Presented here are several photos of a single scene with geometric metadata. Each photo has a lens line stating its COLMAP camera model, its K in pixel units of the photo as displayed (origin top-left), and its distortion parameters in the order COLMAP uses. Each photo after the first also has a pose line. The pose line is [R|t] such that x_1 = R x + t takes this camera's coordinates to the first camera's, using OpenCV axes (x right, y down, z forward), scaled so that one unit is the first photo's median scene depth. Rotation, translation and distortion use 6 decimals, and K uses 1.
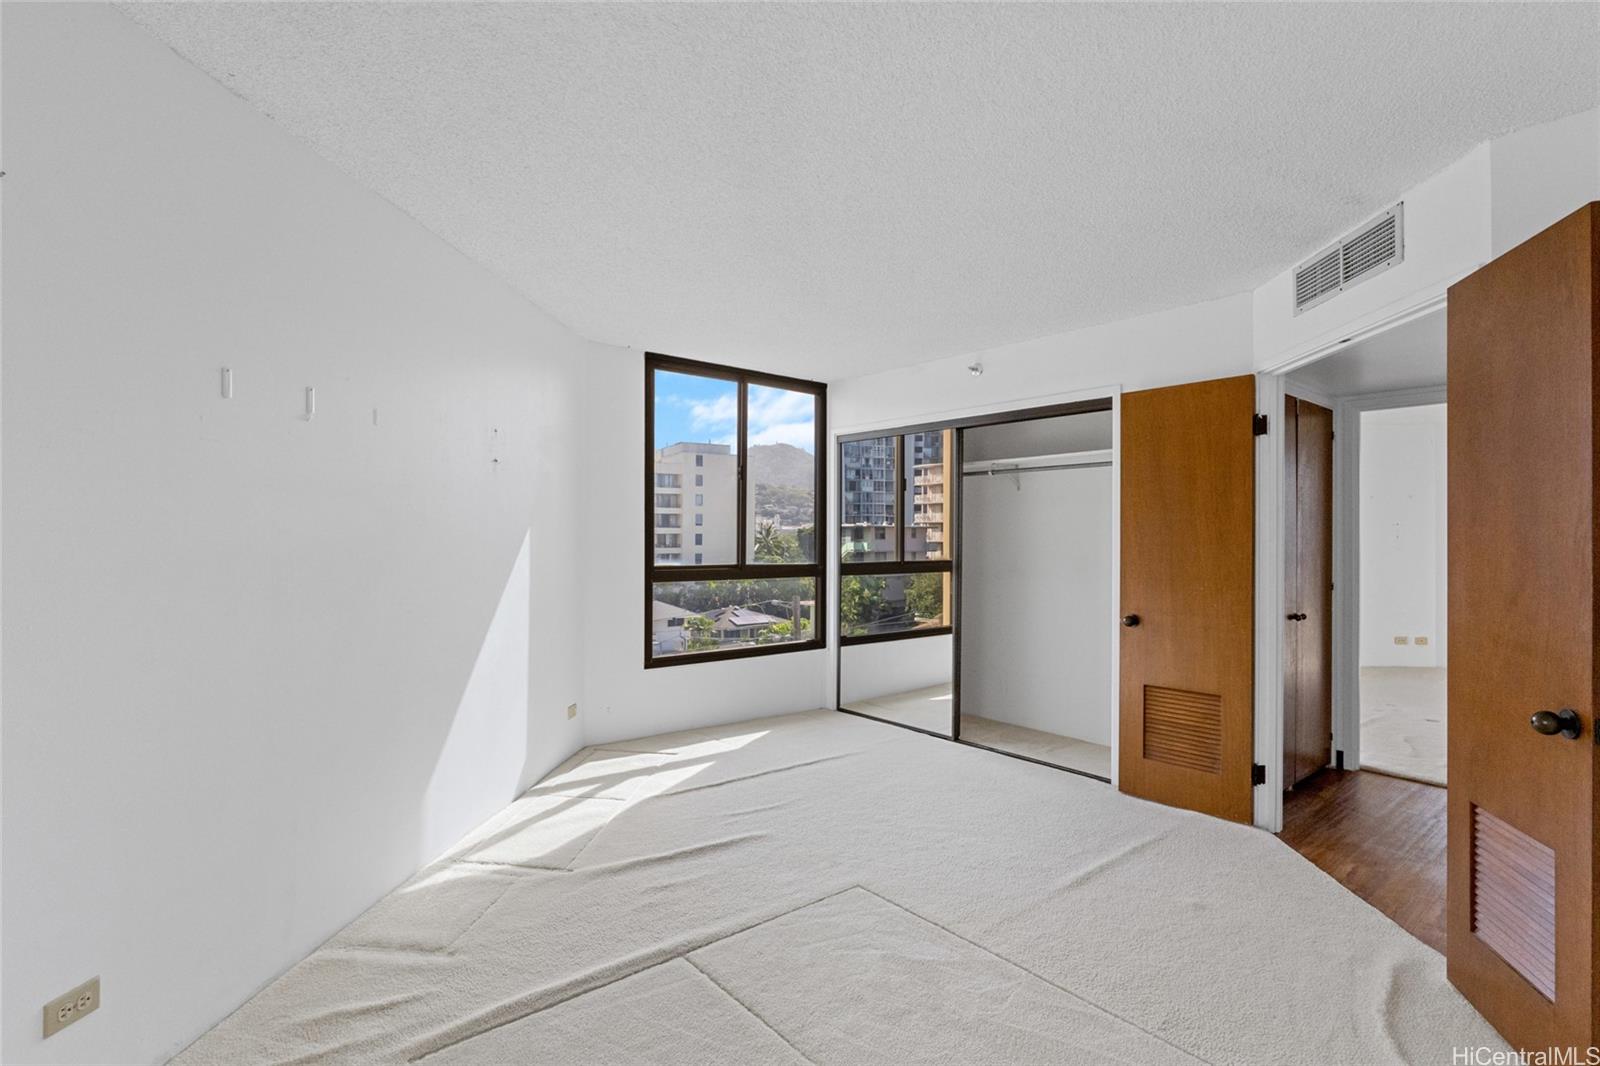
lens RADIAL K [[772.5, 0, 798.7], [0, 772.5, 541.6], [0, 0, 1]] dist [-0.014017, 0.005392]
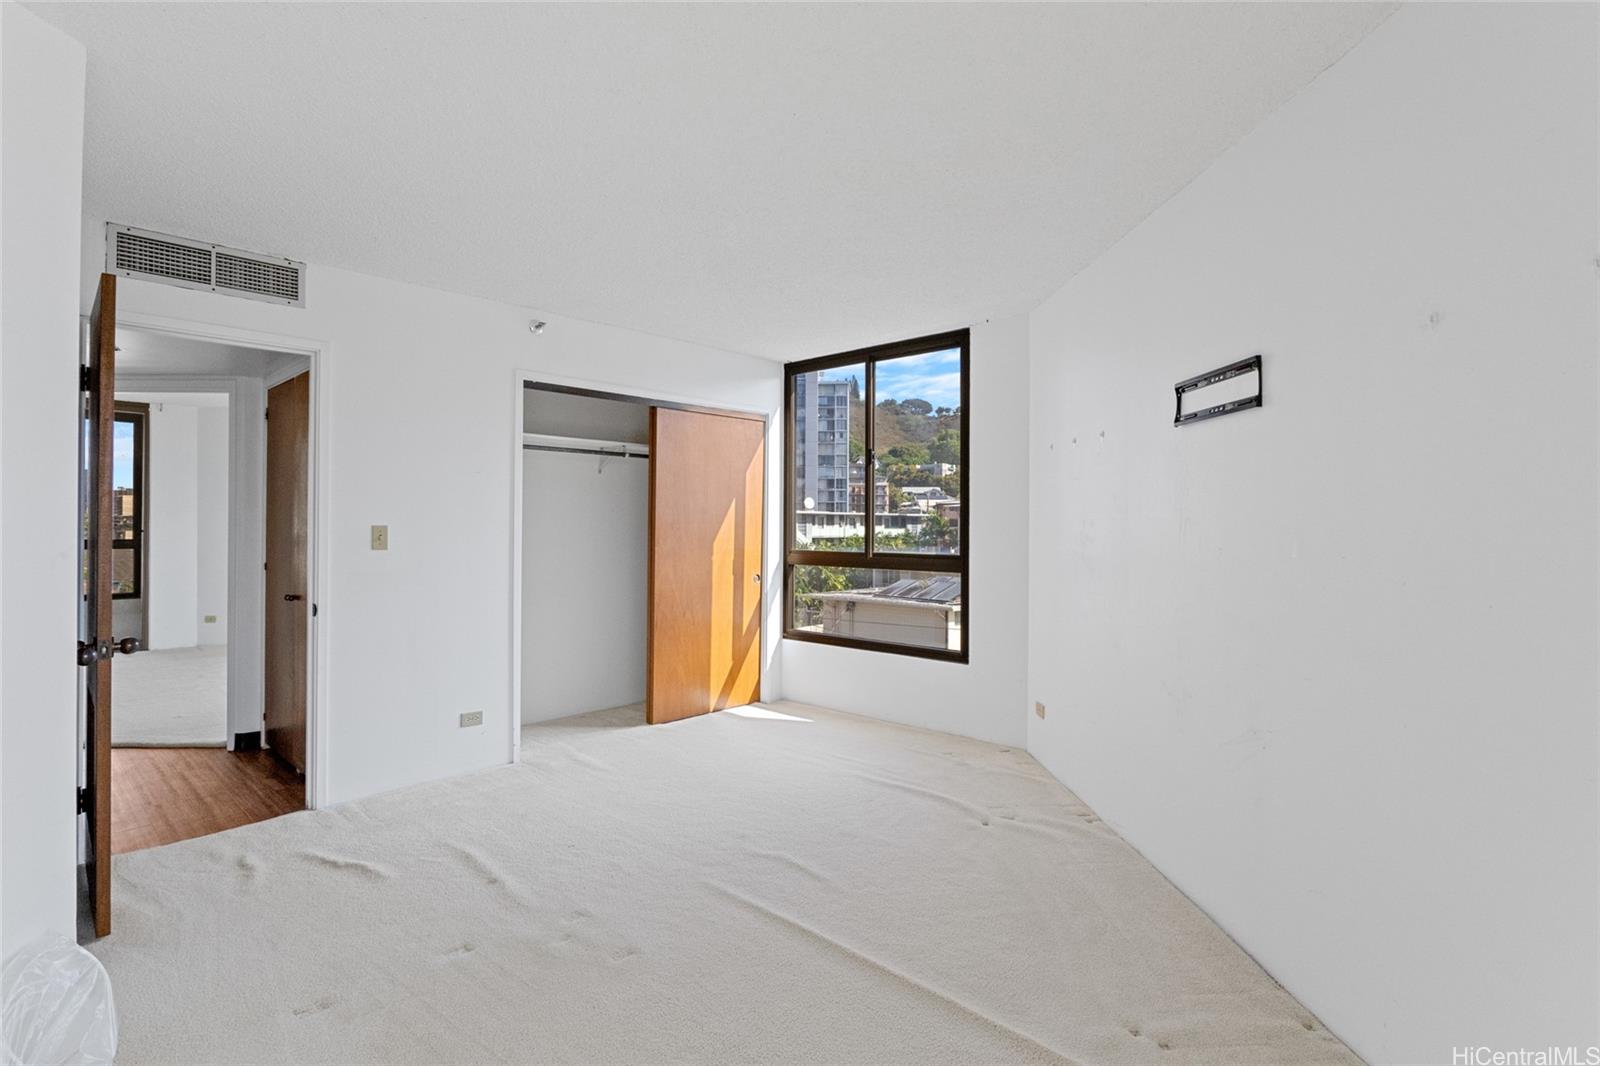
lens RADIAL K [[772.5, 0, 798.7], [0, 772.5, 541.6], [0, 0, 1]] dist [-0.014017, 0.005392]
pose [[0.122483, 0.014519, -0.992364, 0.856277], [-0.000443, 0.999894, 0.014575, 0.001896], [0.992471, -0.001346, 0.122476, 0.785745]]
